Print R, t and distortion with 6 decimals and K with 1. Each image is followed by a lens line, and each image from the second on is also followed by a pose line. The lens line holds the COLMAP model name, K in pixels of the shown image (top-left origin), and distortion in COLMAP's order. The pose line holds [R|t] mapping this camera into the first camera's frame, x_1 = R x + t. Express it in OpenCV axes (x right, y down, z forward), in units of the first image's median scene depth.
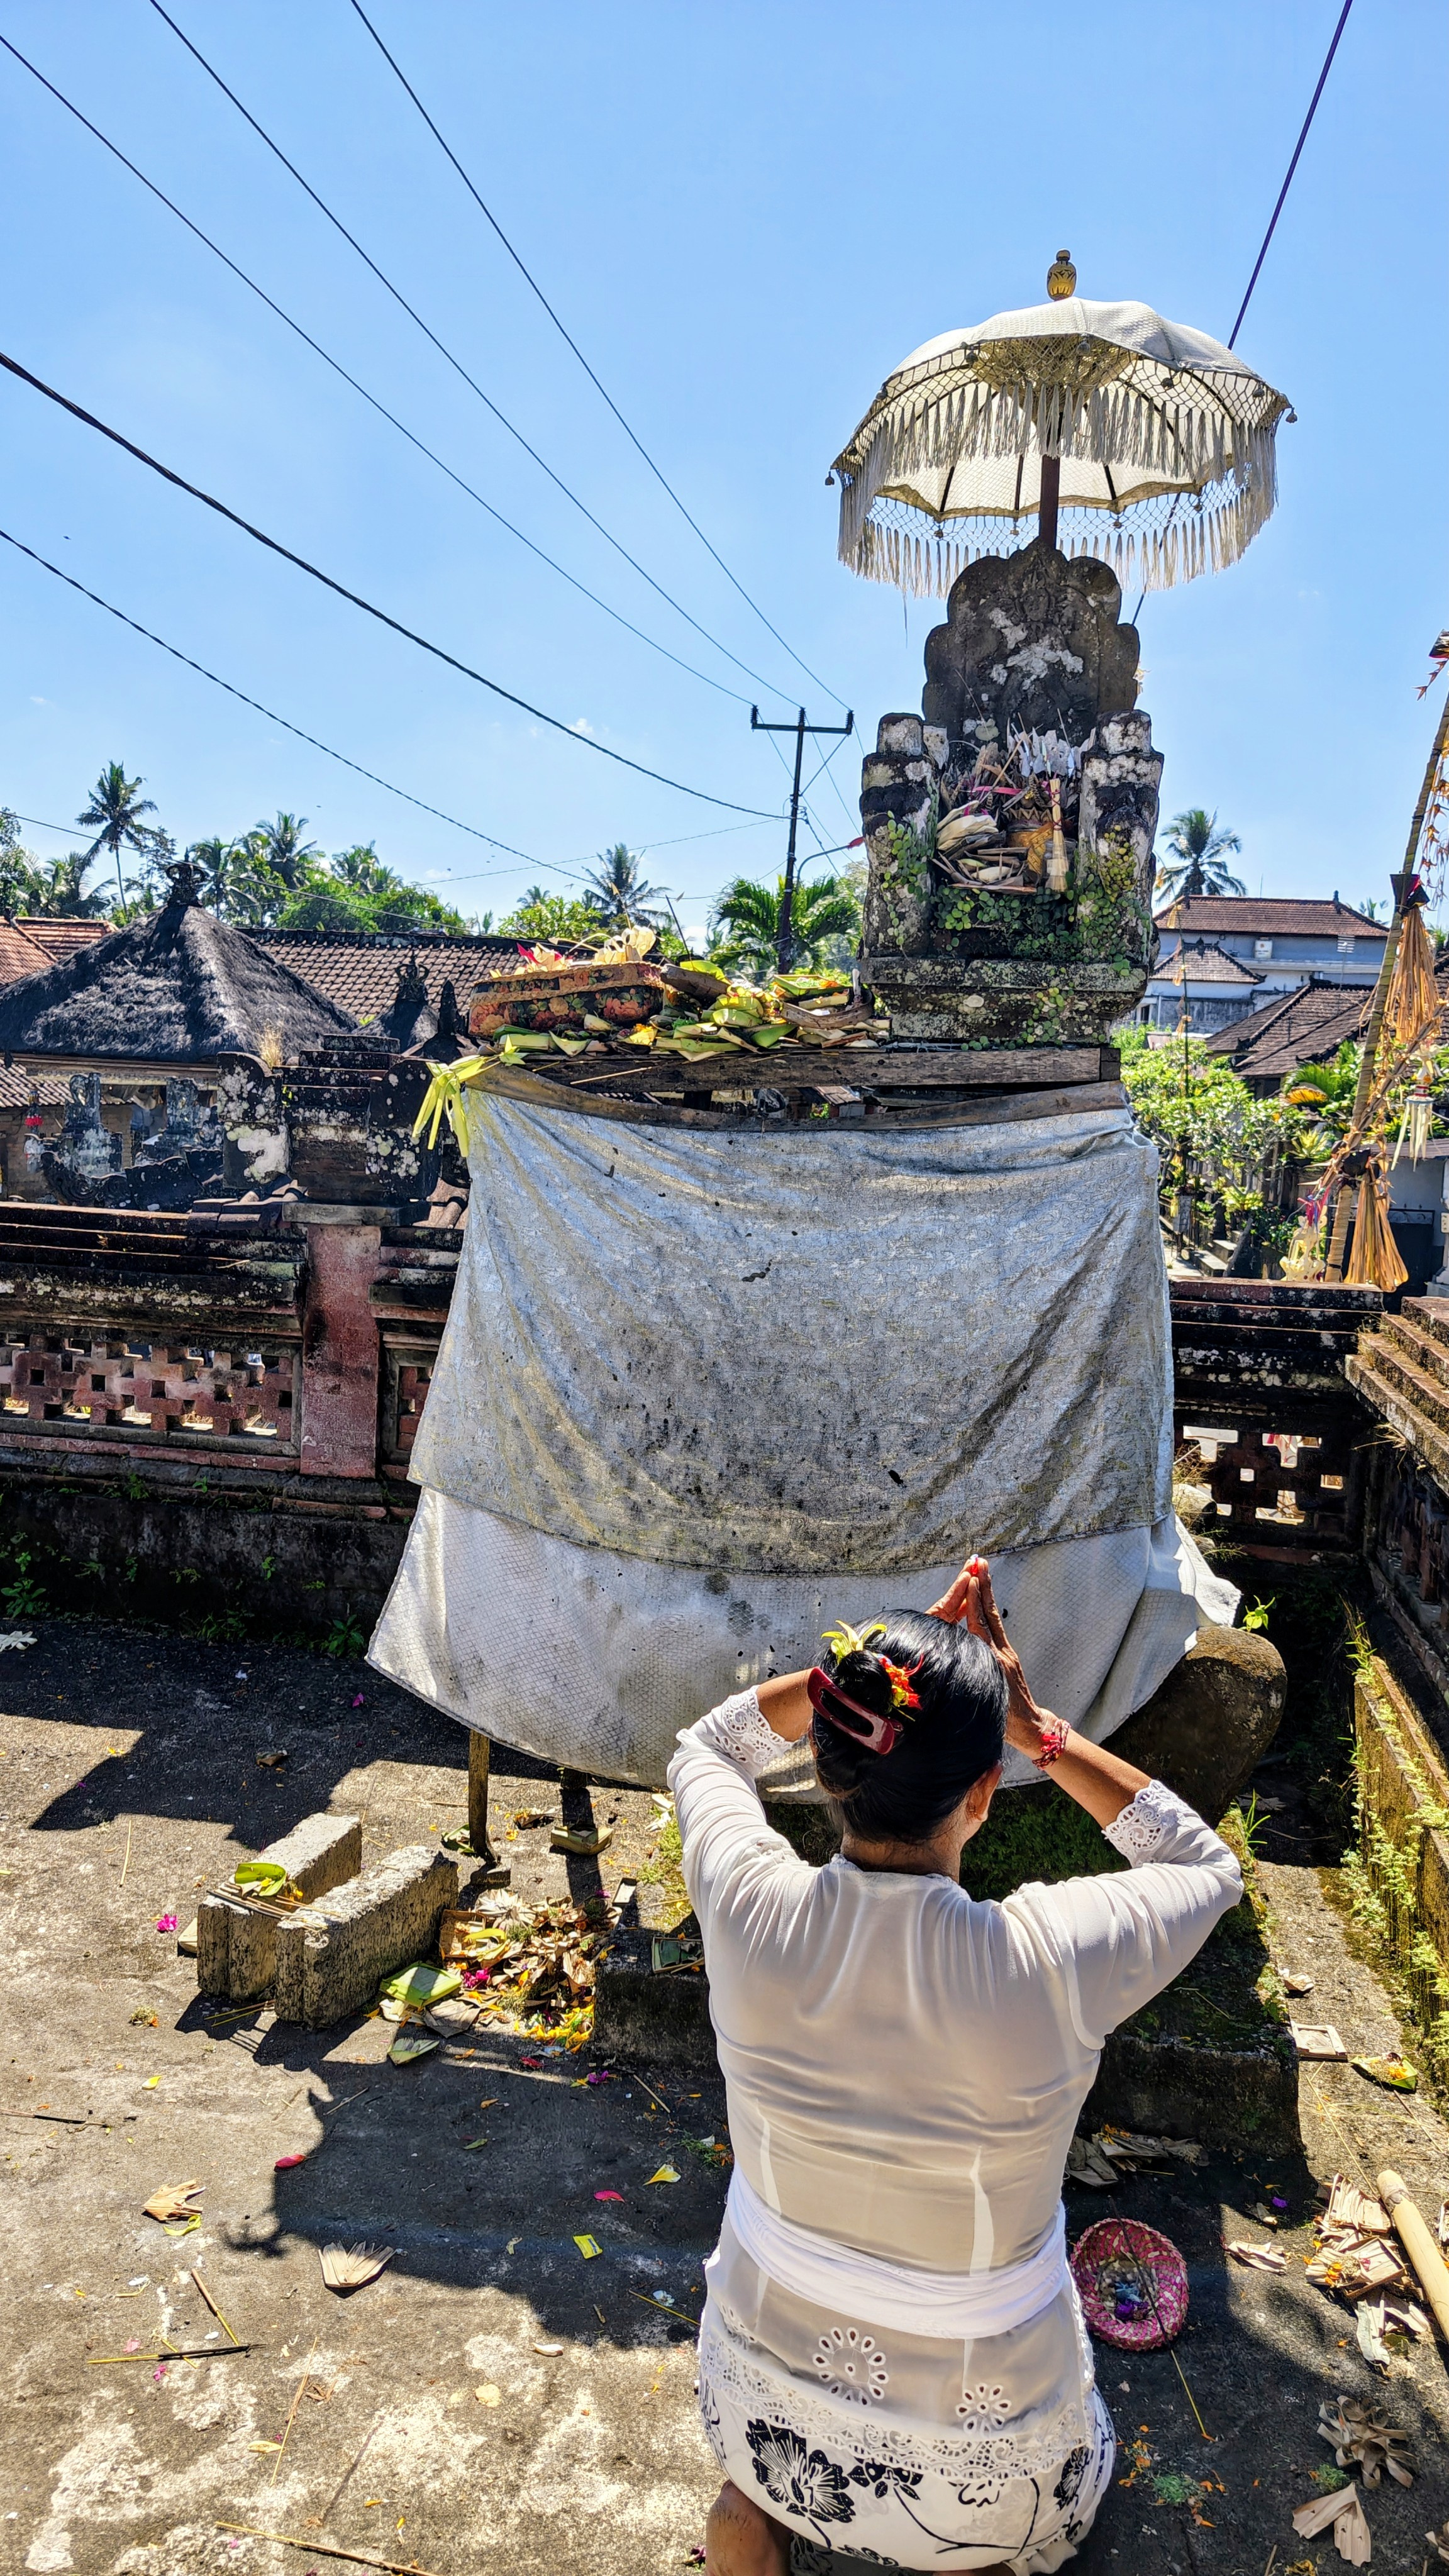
lens RADIAL K [[1673.2, 0, 738.7], [0, 1673.2, 1272.2], [0, 0, 1]] dist [0.012110, -0.015393]
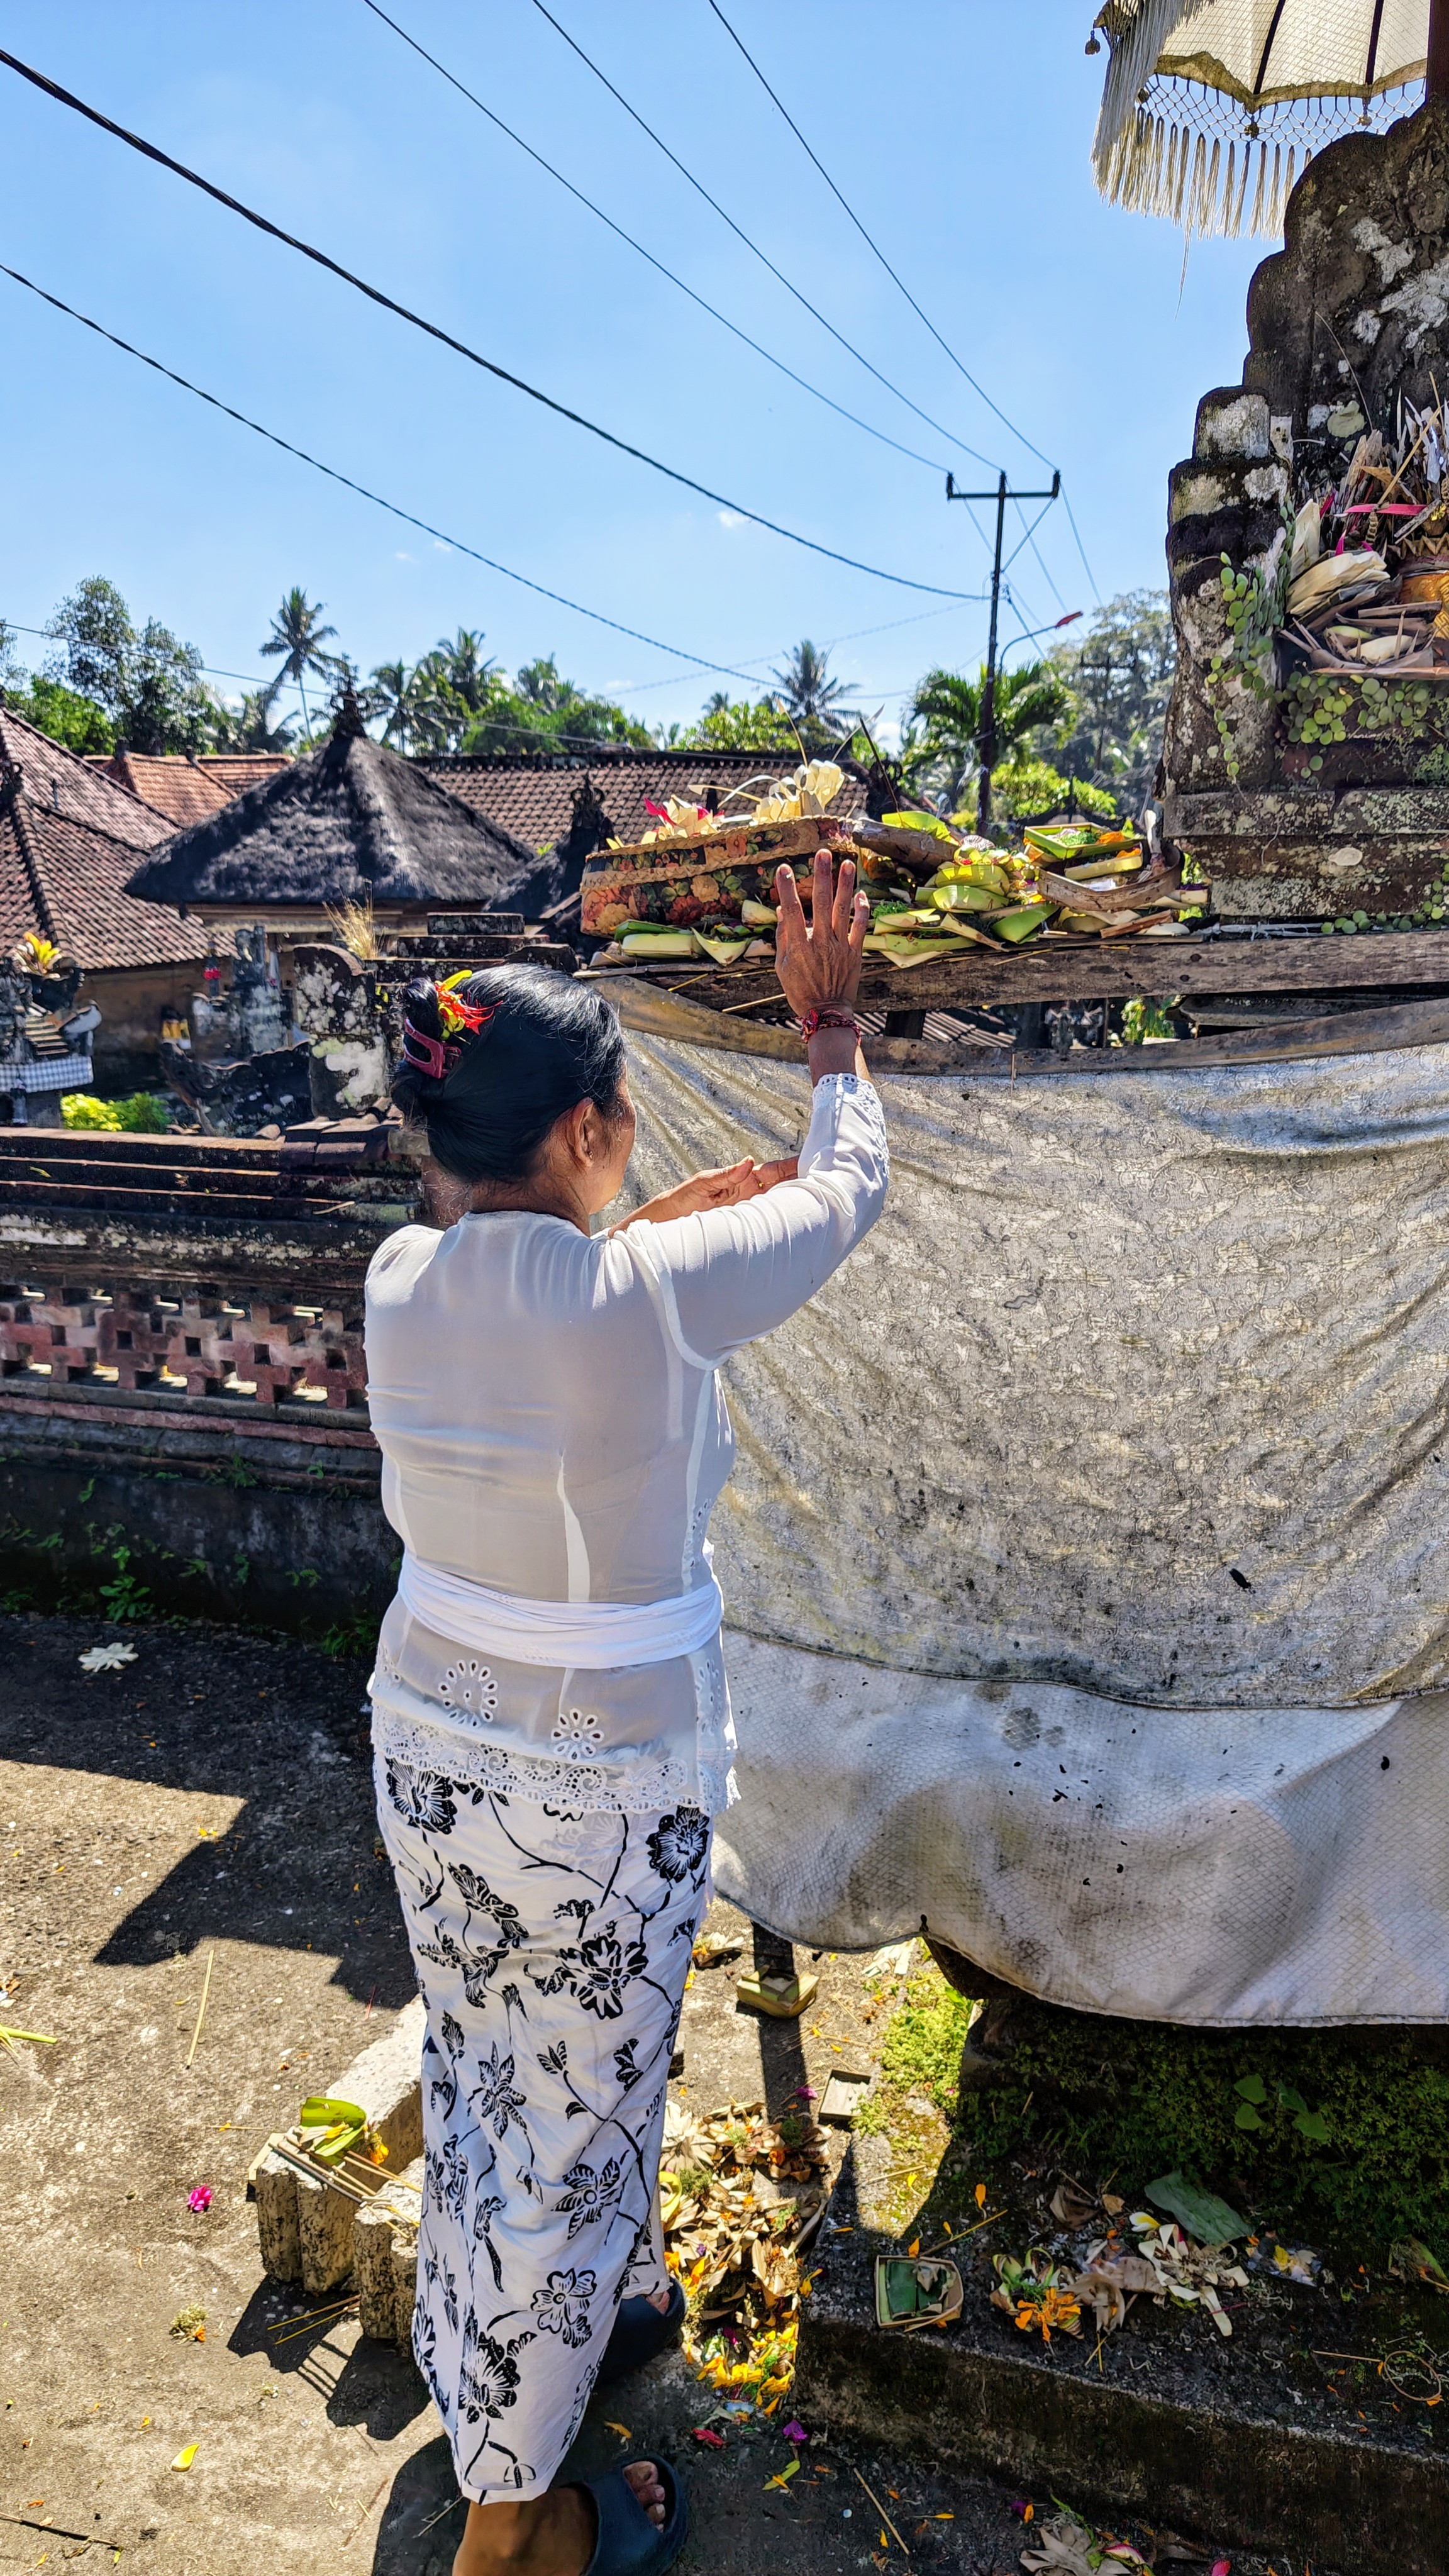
lens RADIAL K [[1673.2, 0, 738.7], [0, 1673.2, 1272.2], [0, 0, 1]] dist [0.012110, -0.015393]
pose [[0.992366, -0.019128, -0.121832, -0.011704], [0.032549, 0.993493, 0.109143, -0.067394], [0.118951, -0.112275, 0.986532, 0.267723]]
